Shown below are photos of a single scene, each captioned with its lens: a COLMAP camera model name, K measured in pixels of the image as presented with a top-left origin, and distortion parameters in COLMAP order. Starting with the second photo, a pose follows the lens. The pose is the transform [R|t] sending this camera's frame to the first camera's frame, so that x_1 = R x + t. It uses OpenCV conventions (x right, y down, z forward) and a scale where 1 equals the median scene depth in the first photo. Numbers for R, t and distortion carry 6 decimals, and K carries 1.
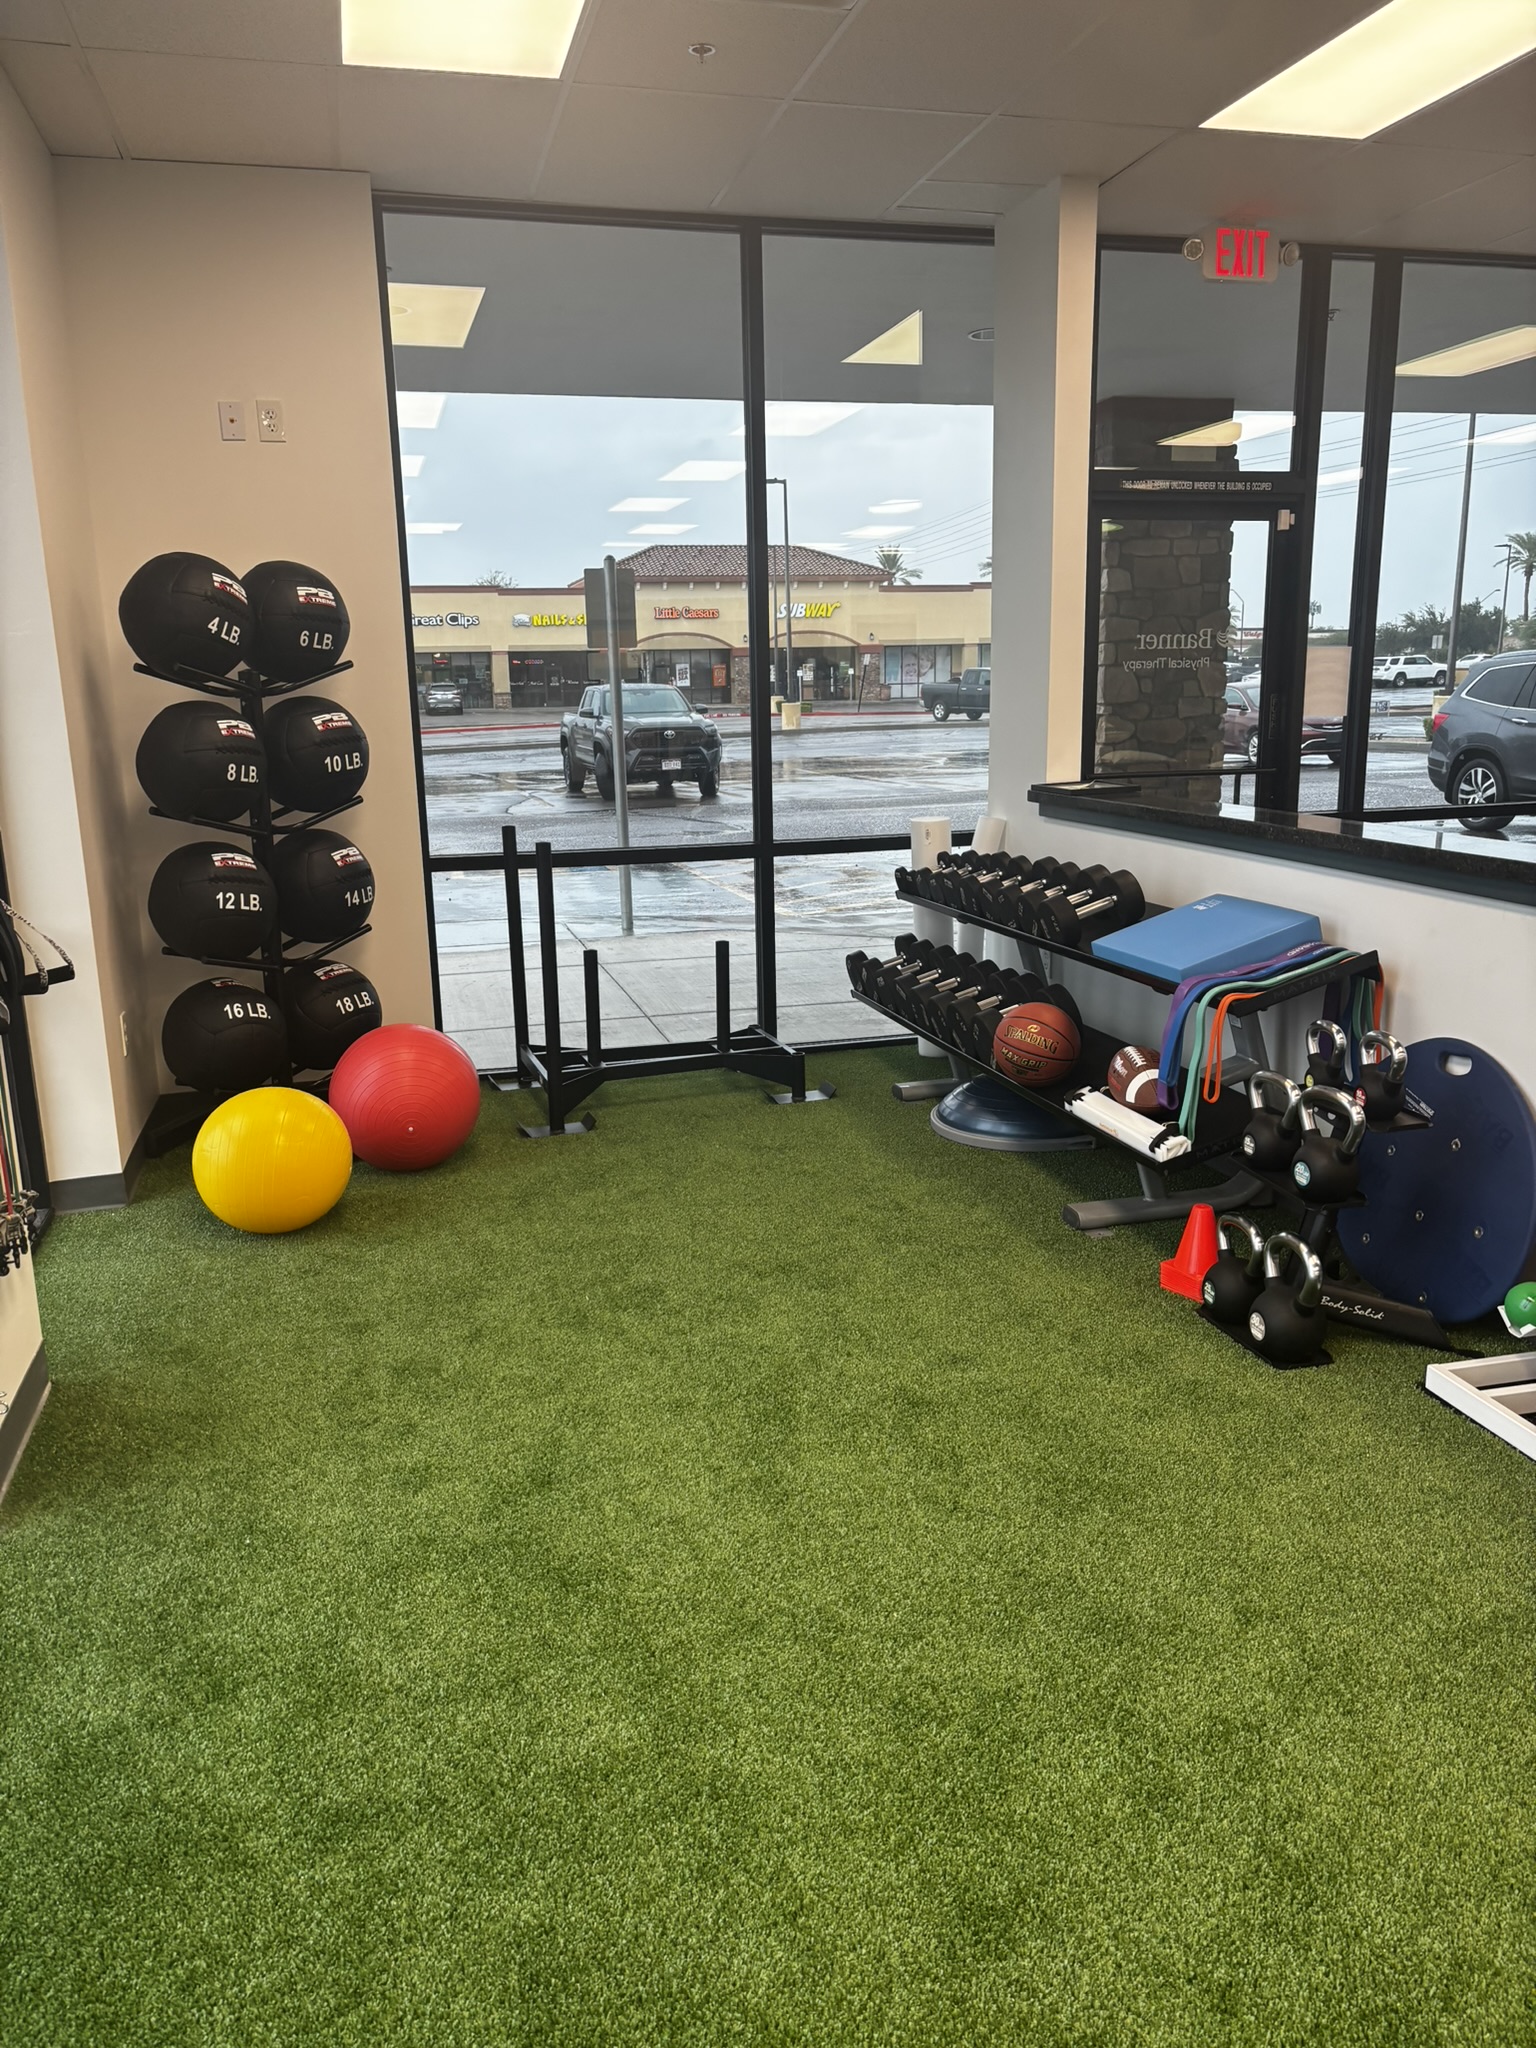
lens RADIAL K [[1570.7, 0, 768.0], [0, 1570.7, 1024.0], [0, 0, 1]] dist [0.074502, 0.000926]
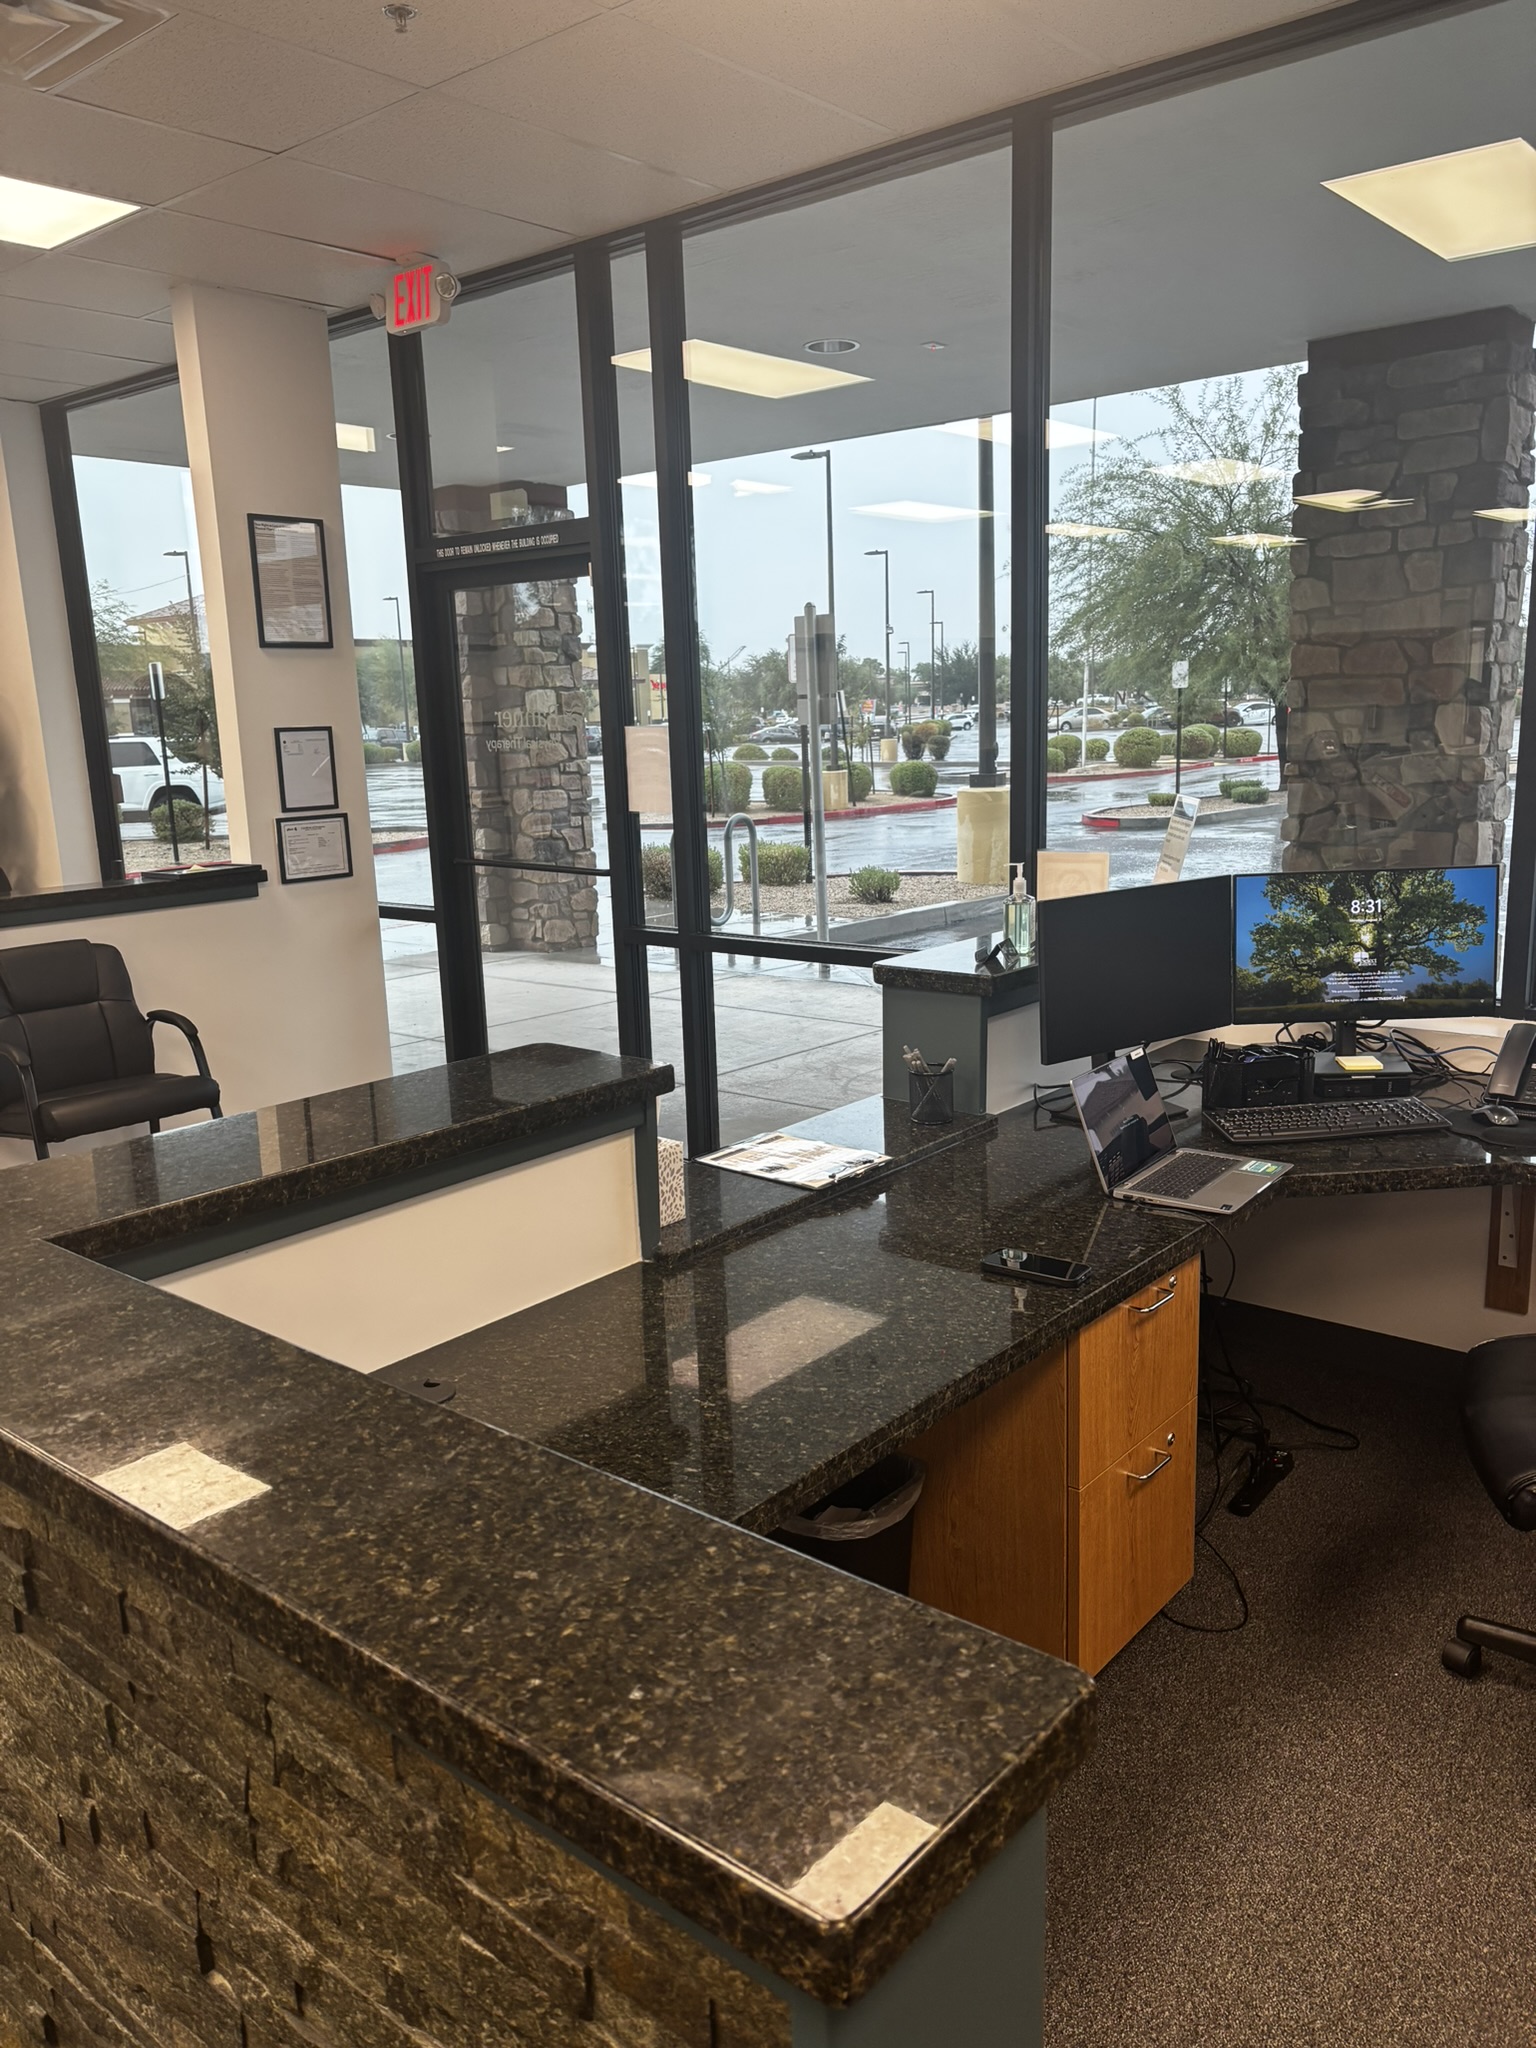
lens RADIAL K [[1570.7, 0, 768.0], [0, 1570.7, 1024.0], [0, 0, 1]] dist [0.074502, 0.000926]
pose [[0.591302, 0.158541, -0.790713, 0.954943], [-0.156530, 0.984402, 0.080322, -0.146901], [0.791113, 0.076275, 0.606895, 0.521996]]
